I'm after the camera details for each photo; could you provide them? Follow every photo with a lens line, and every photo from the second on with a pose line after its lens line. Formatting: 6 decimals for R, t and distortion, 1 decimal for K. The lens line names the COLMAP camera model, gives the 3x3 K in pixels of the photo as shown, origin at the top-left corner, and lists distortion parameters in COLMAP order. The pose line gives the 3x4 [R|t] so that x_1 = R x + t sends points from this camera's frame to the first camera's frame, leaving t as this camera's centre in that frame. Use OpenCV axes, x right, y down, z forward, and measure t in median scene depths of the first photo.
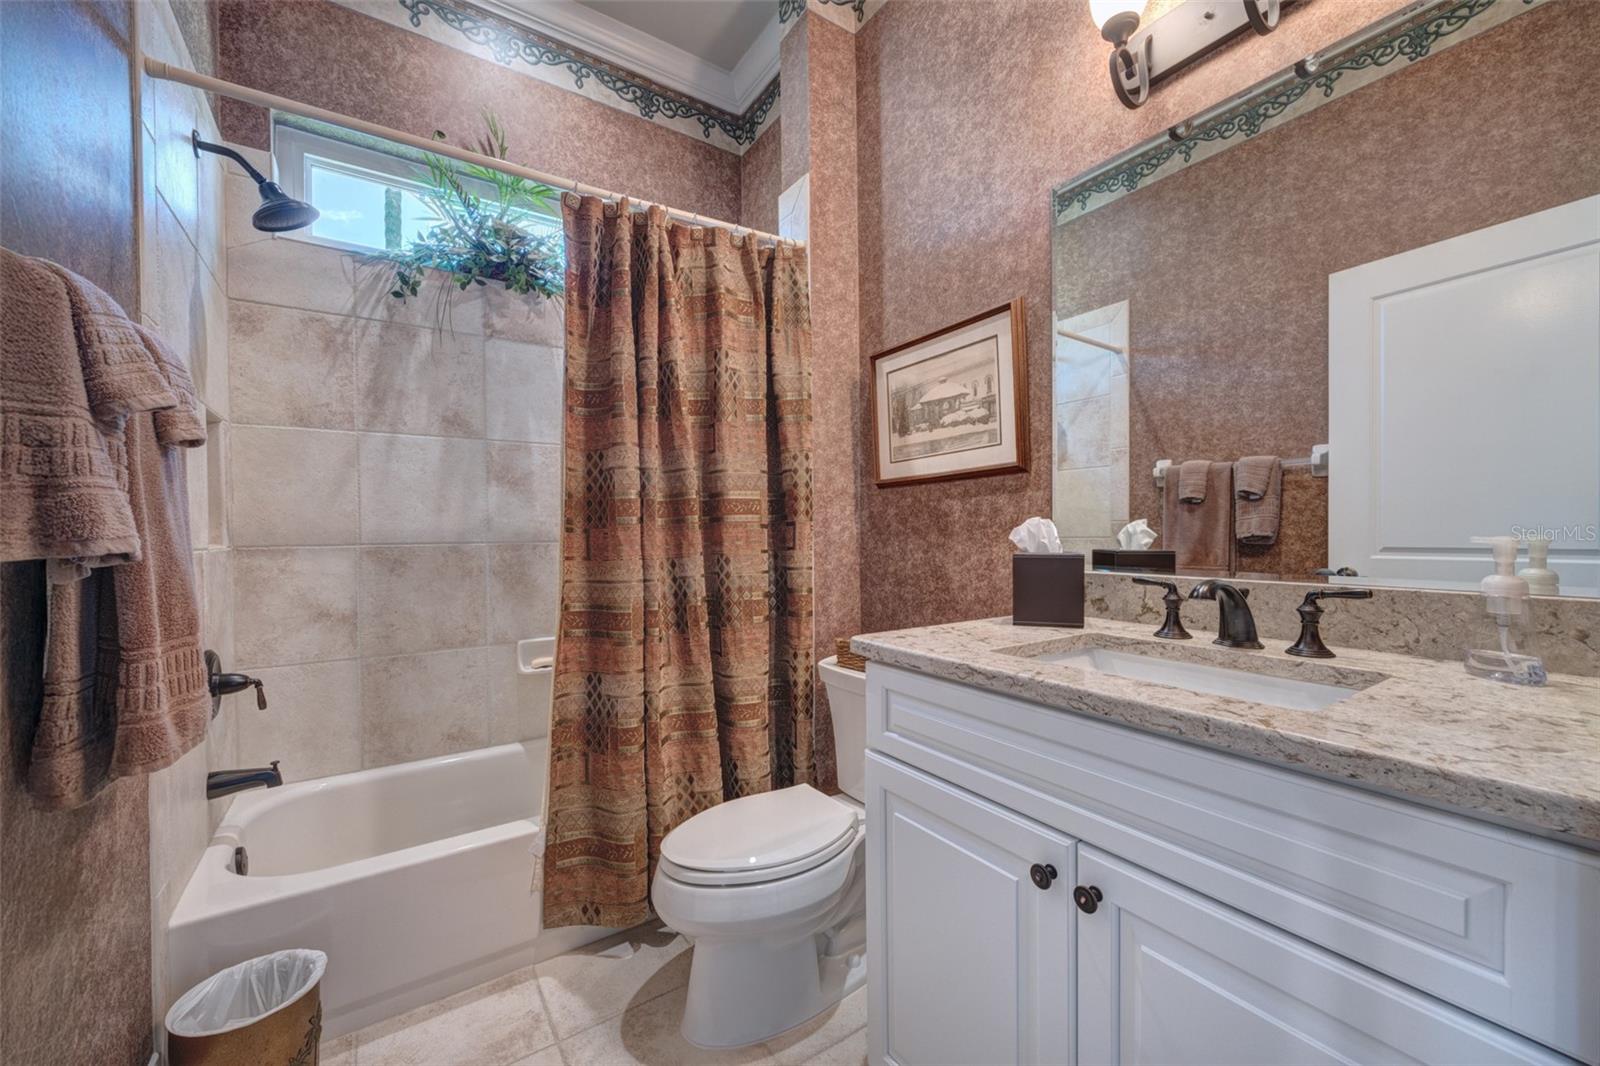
lens RADIAL K [[611.7, 0, 814.1], [0, 611.7, 535.6], [0, 0, 1]] dist [-0.003159, 0.000558]
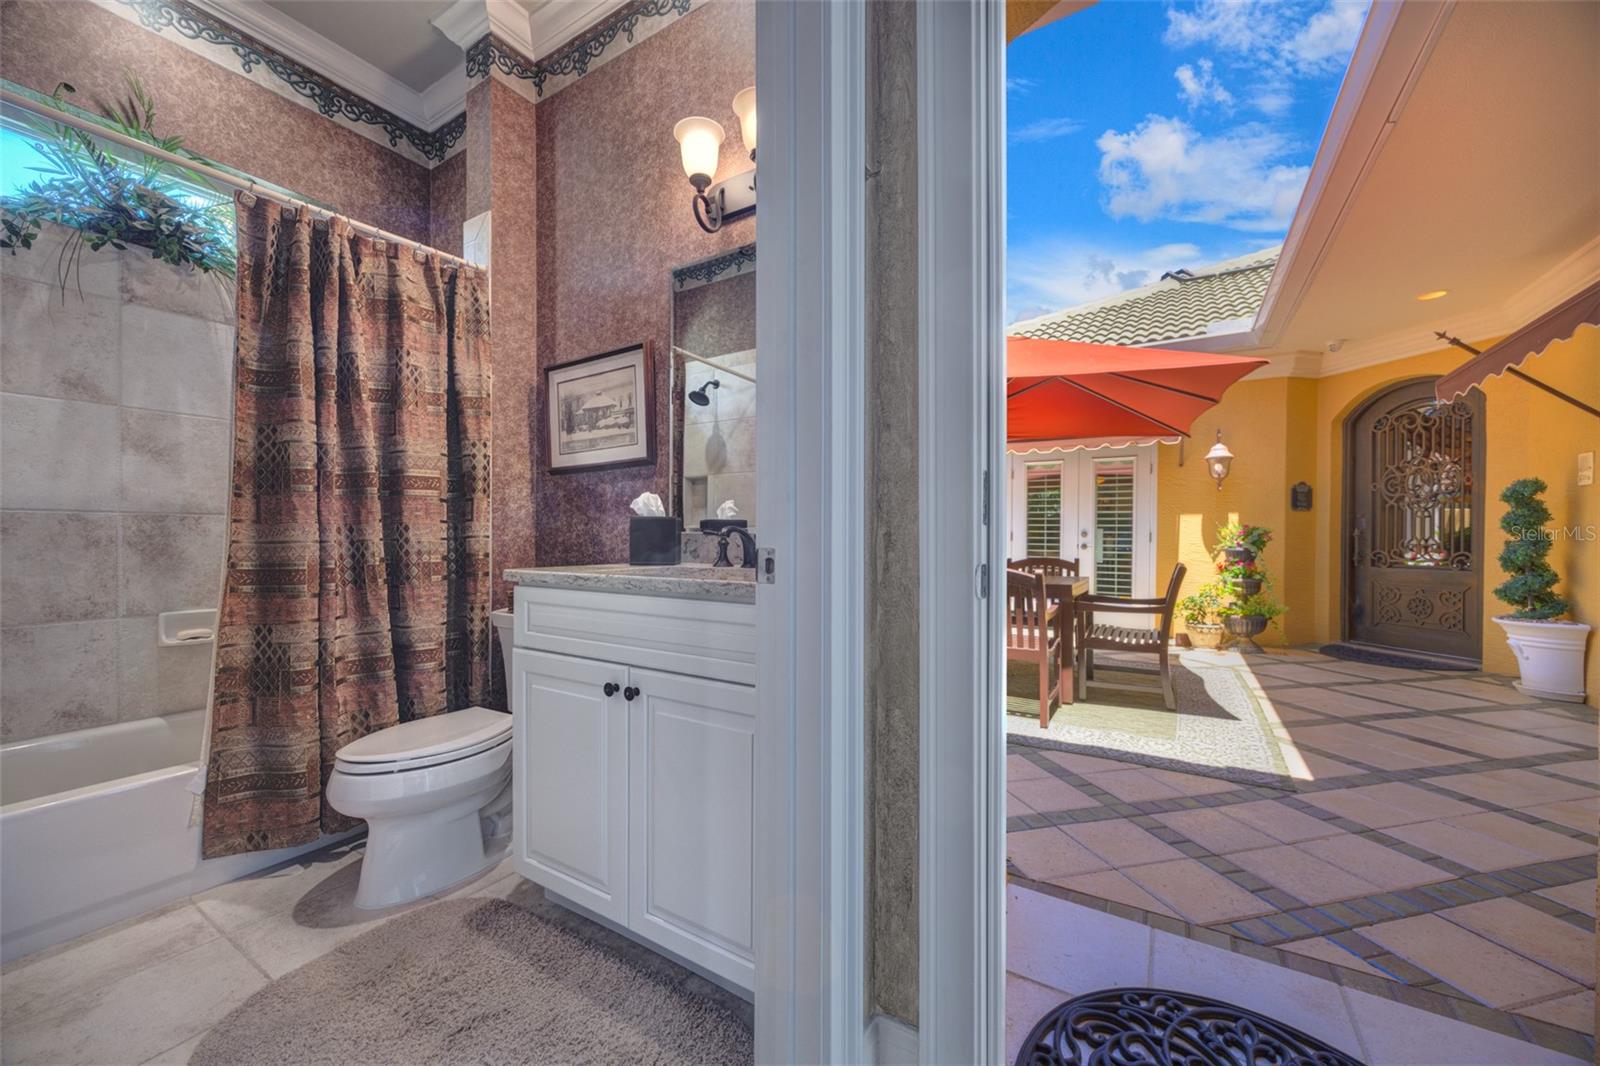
lens RADIAL K [[611.7, 0, 796.0], [0, 611.7, 538.4], [0, 0, 1]] dist [-0.003159, 0.000558]
pose [[0.918998, 0.008967, 0.394161, 0.081497], [-0.003617, 0.999891, -0.014314, 0.073592], [-0.394247, 0.011729, 0.918930, -0.363799]]
